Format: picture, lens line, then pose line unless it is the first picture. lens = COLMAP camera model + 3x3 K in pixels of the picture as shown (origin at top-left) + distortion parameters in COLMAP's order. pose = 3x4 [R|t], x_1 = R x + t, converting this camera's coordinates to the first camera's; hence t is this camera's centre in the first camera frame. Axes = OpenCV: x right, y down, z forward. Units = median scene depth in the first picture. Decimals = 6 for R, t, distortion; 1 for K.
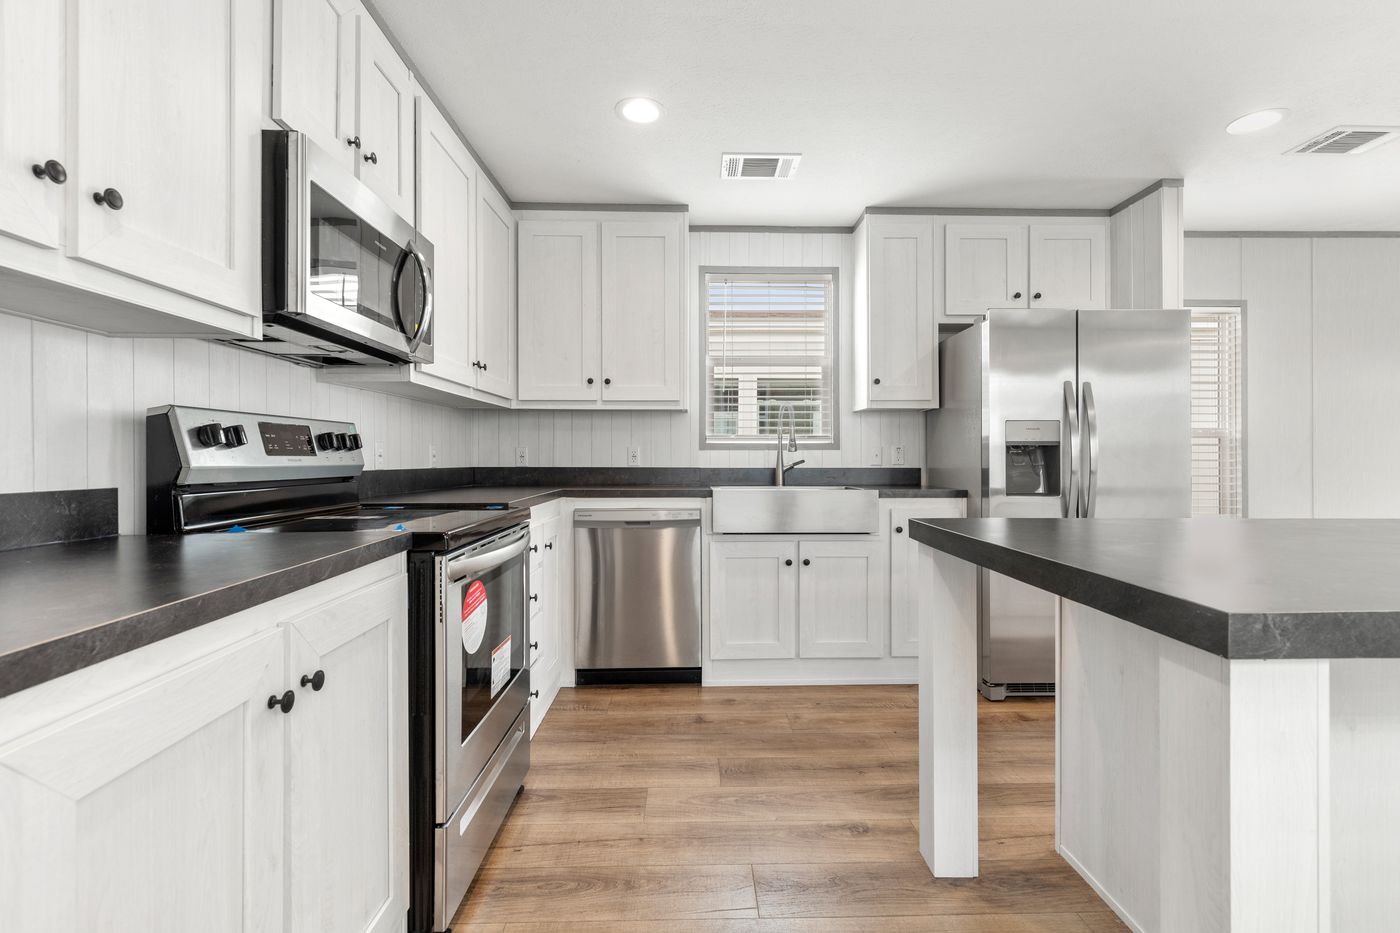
lens RADIAL K [[645.0, 0, 703.0], [0, 645.0, 457.3], [0, 0, 1]] dist [0.006971, -0.001053]
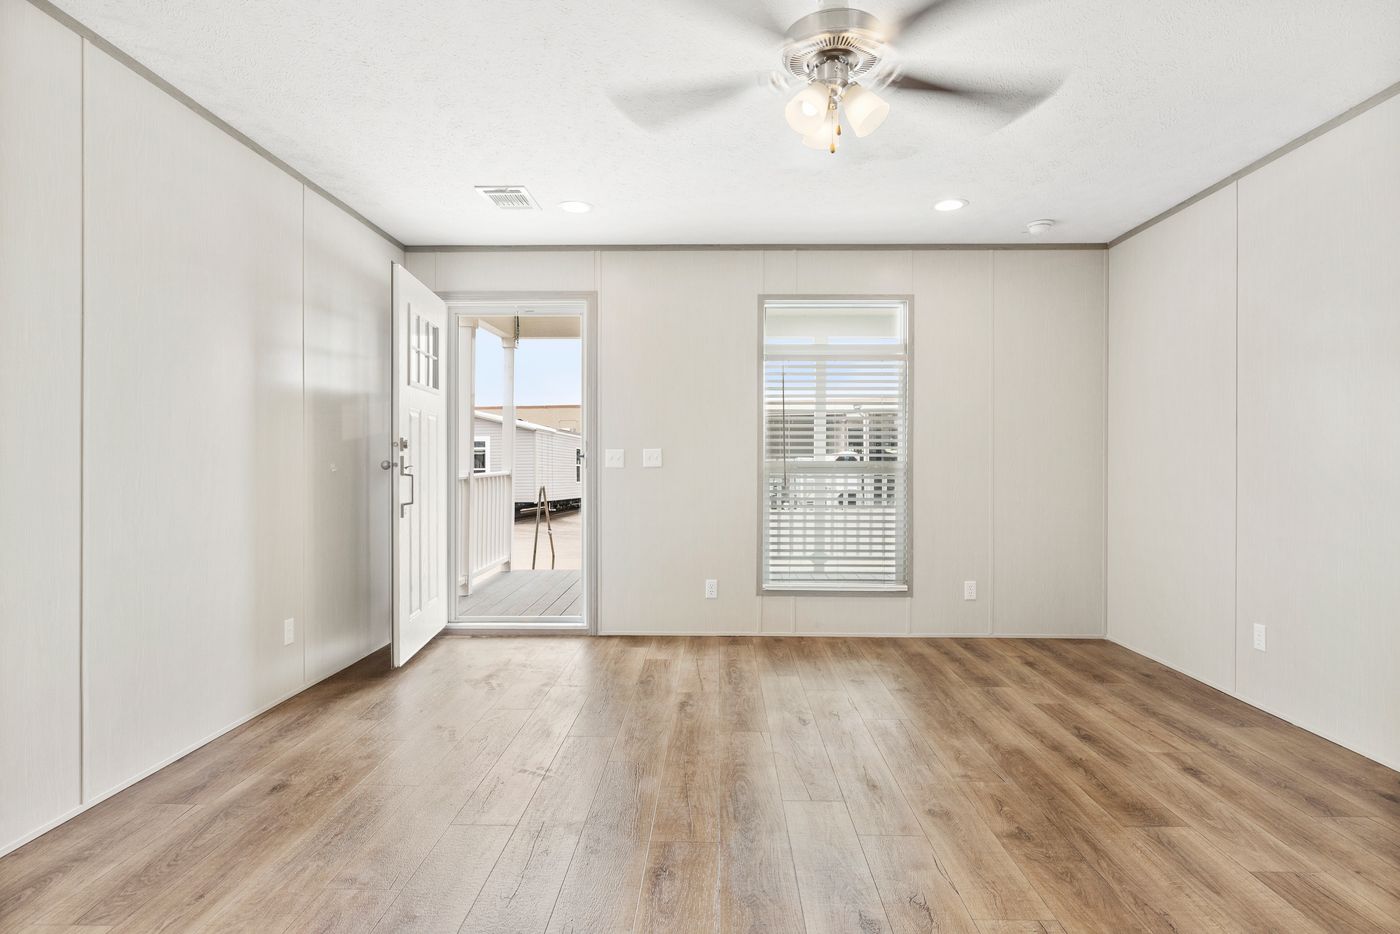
lens RADIAL K [[723.8, 0, 703.6], [0, 723.8, 460.0], [0, 0, 1]] dist [-0.002642, 0.002194]
pose [[0.043843, 0.004801, 0.999027, -0.716998], [0.005965, 0.999969, -0.005068, -0.005774], [-0.999021, 0.006182, 0.043813, 1.144727]]
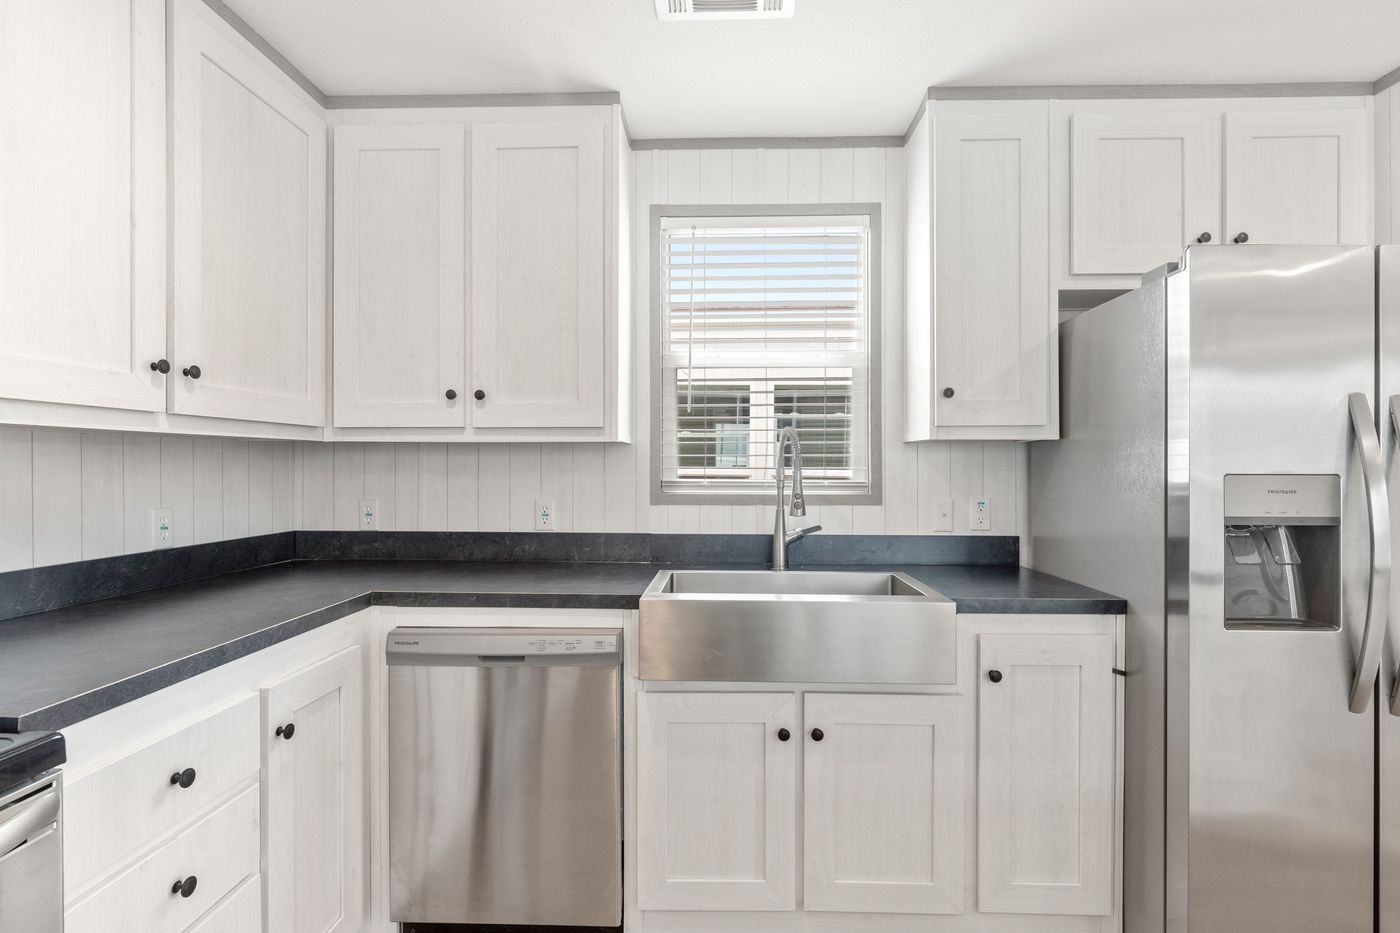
lens RADIAL K [[677.5, 0, 698.7], [0, 677.5, 471.7], [0, 0, 1]] dist [-0.004580, -0.000109]
pose [[0.998295, 0.001775, -0.058337, 0.094981], [-0.001528, 0.999990, 0.004286, -0.056170], [0.058344, -0.004190, 0.998288, 0.437244]]
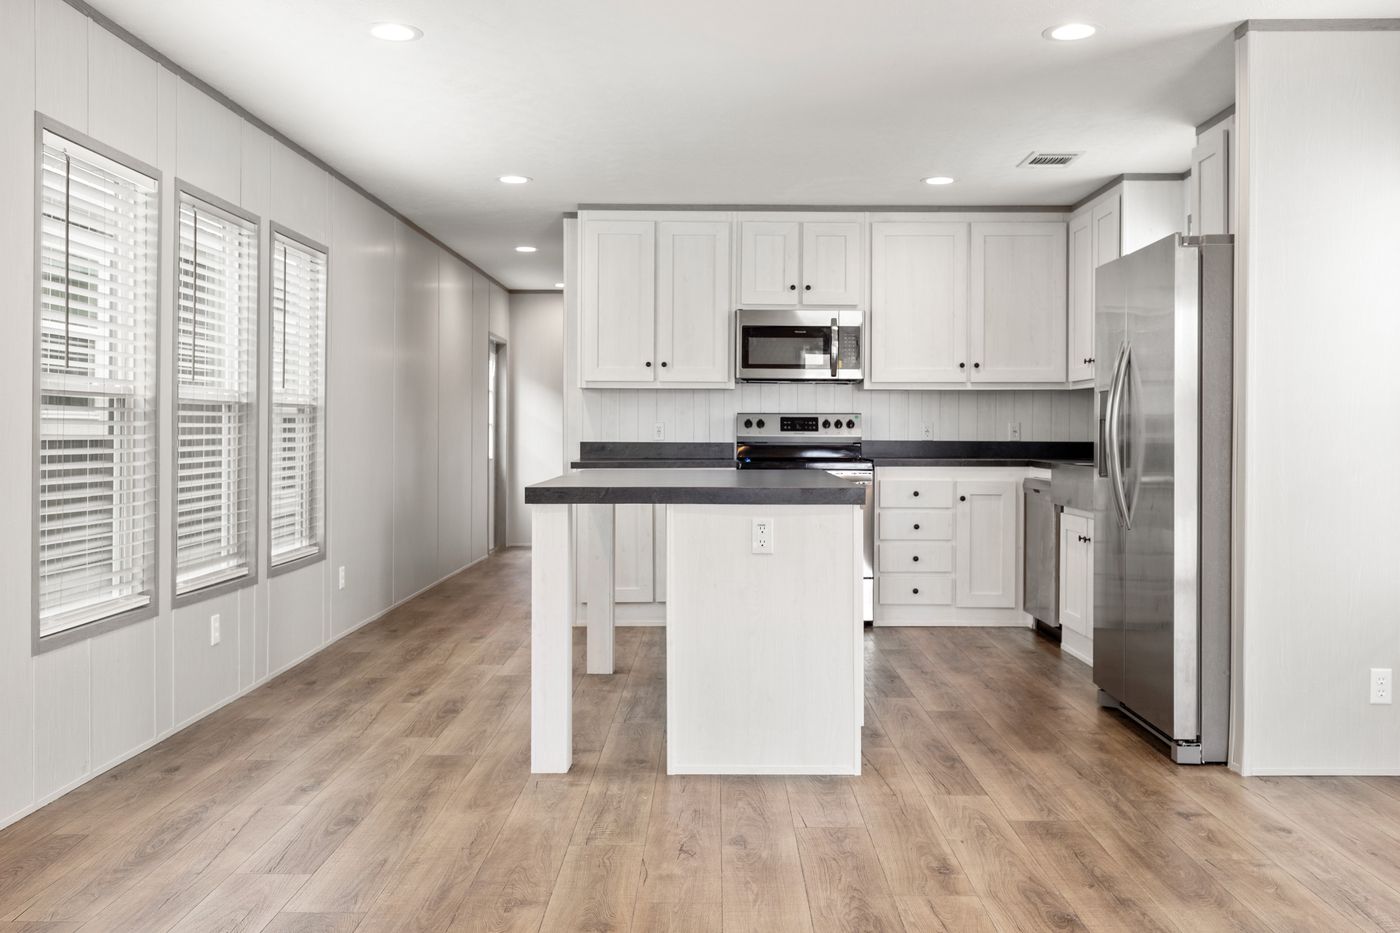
lens RADIAL K [[1206.1, 0, 701.4], [0, 1206.1, 459.6], [0, 0, 1]] dist [-0.010222, -0.010160]
pose [[-0.032034, 0.024646, -0.999183, 1.137081], [-0.001468, 0.999694, 0.024705, -0.007006], [0.999486, 0.002258, -0.031988, 0.448571]]
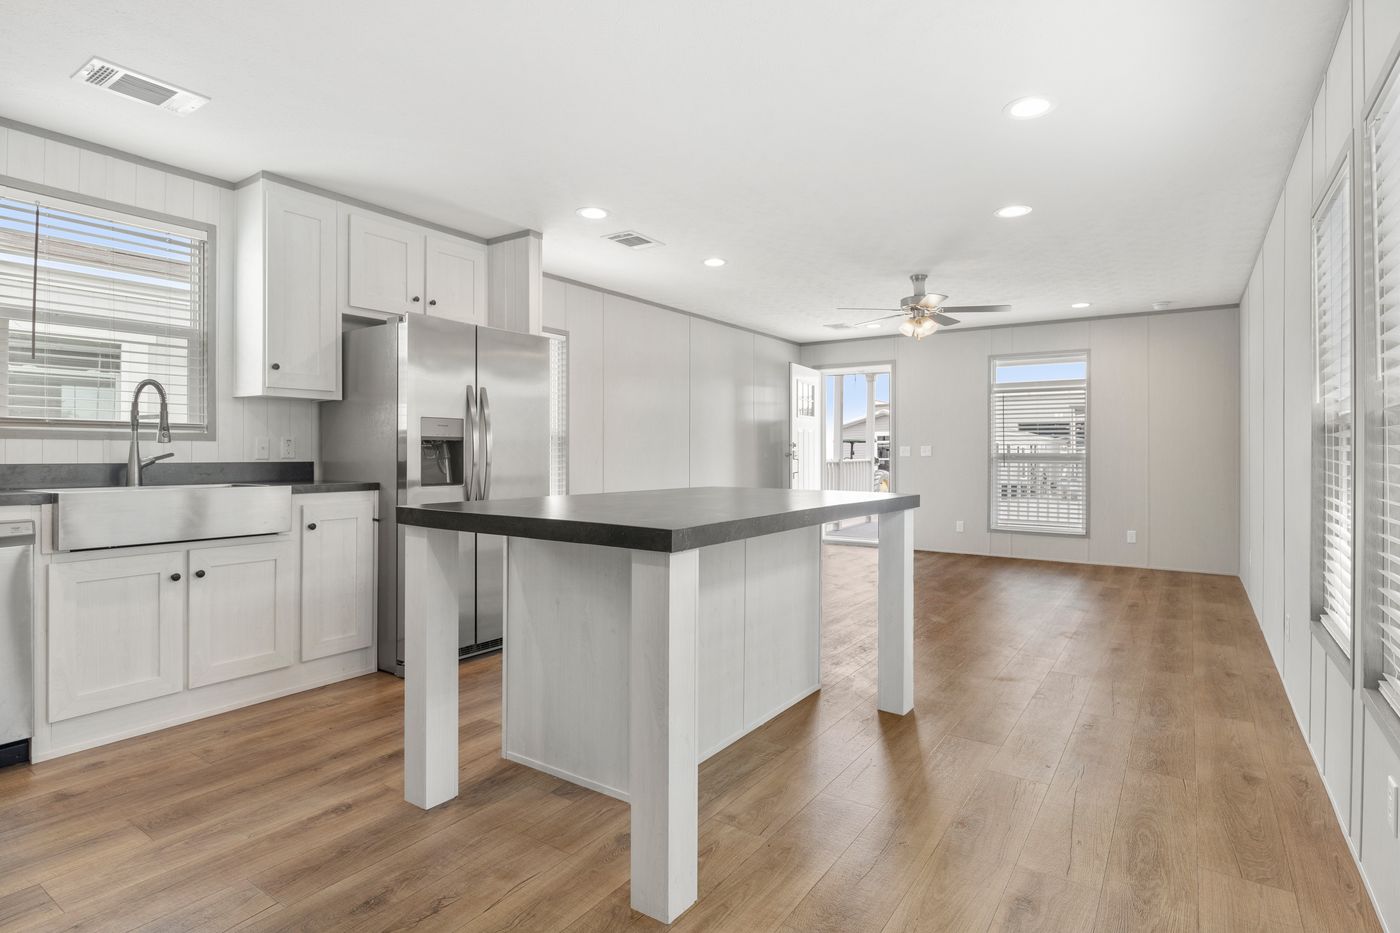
lens RADIAL K [[723.8, 0, 710.2], [0, 723.8, 447.4], [0, 0, 1]] dist [-0.002642, 0.002194]
pose [[0.579008, 0.007950, 0.815283, -0.227296], [-0.004968, 0.999968, -0.006222, -0.000672], [-0.815307, -0.000448, 0.579029, -0.095811]]
